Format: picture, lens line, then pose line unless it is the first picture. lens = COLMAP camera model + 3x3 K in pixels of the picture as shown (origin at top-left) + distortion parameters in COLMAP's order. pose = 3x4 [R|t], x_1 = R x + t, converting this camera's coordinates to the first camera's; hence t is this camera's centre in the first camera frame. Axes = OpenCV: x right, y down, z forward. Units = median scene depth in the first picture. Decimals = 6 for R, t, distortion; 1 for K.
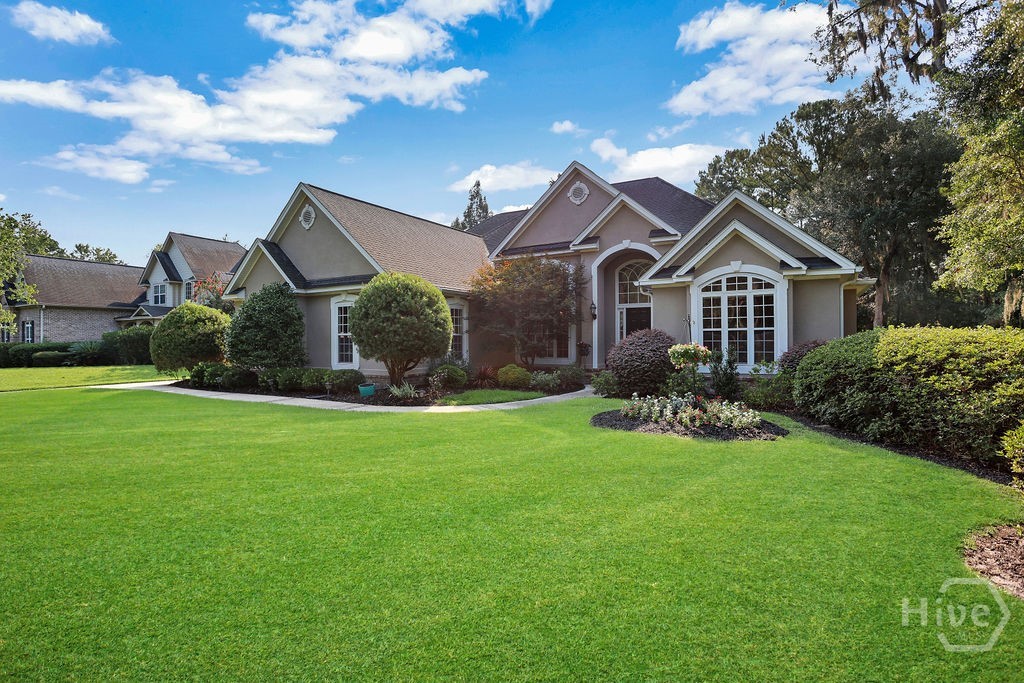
lens RADIAL K [[503.2, 0, 516.1], [0, 503.2, 320.3], [0, 0, 1]] dist [0.000426, -0.000214]
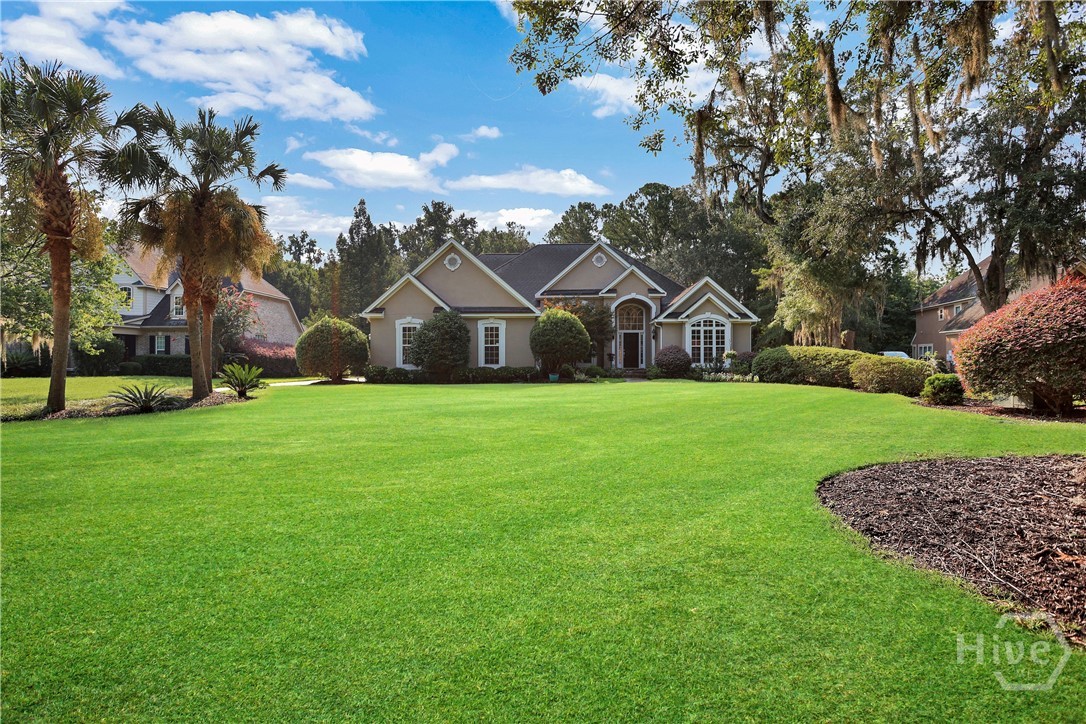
lens RADIAL K [[537.0, 0, 543.0], [0, 537.0, 362.0], [0, 0, 1]] dist [-0.001371, 0.000558]
pose [[0.892889, 0.003999, 0.450258, -1.078016], [-0.023146, 0.999046, 0.037027, 0.016381], [-0.449681, -0.043483, 0.892130, -0.604344]]
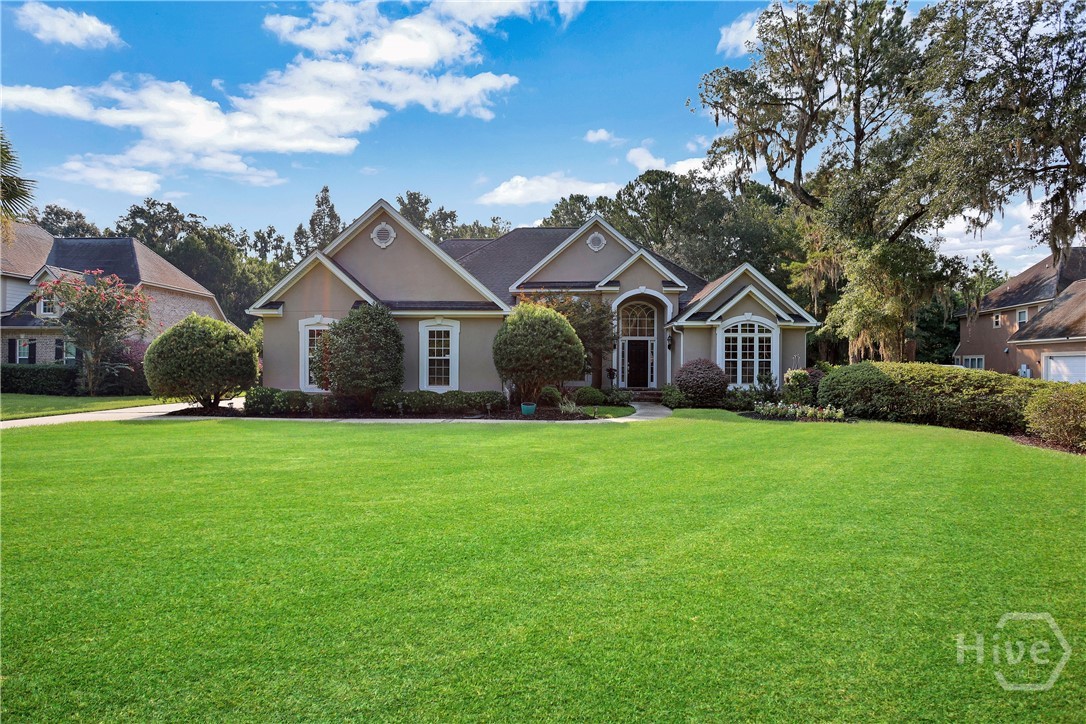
lens RADIAL K [[537.0, 0, 543.0], [0, 537.0, 362.0], [0, 0, 1]] dist [-0.001371, 0.000558]
pose [[0.885239, 0.015078, 0.464893, -0.767619], [-0.030436, 0.999210, 0.025548, 0.002132], [-0.464140, -0.036766, 0.884998, -0.090721]]
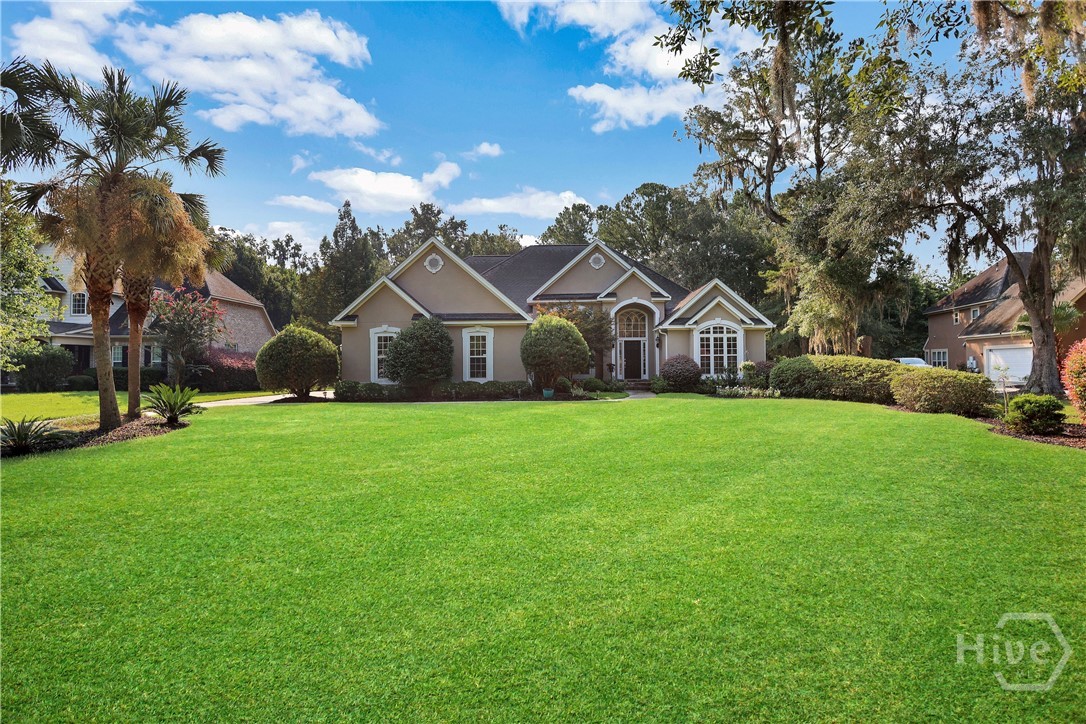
lens RADIAL K [[542.2, 0, 543.1], [0, 542.2, 353.0], [0, 0, 1]] dist [-0.000377, -0.000227]
pose [[0.887895, 0.010654, 0.459923, -0.989245], [-0.017425, 0.999793, 0.010479, 0.000174], [-0.459716, -0.017318, 0.887897, -0.436447]]
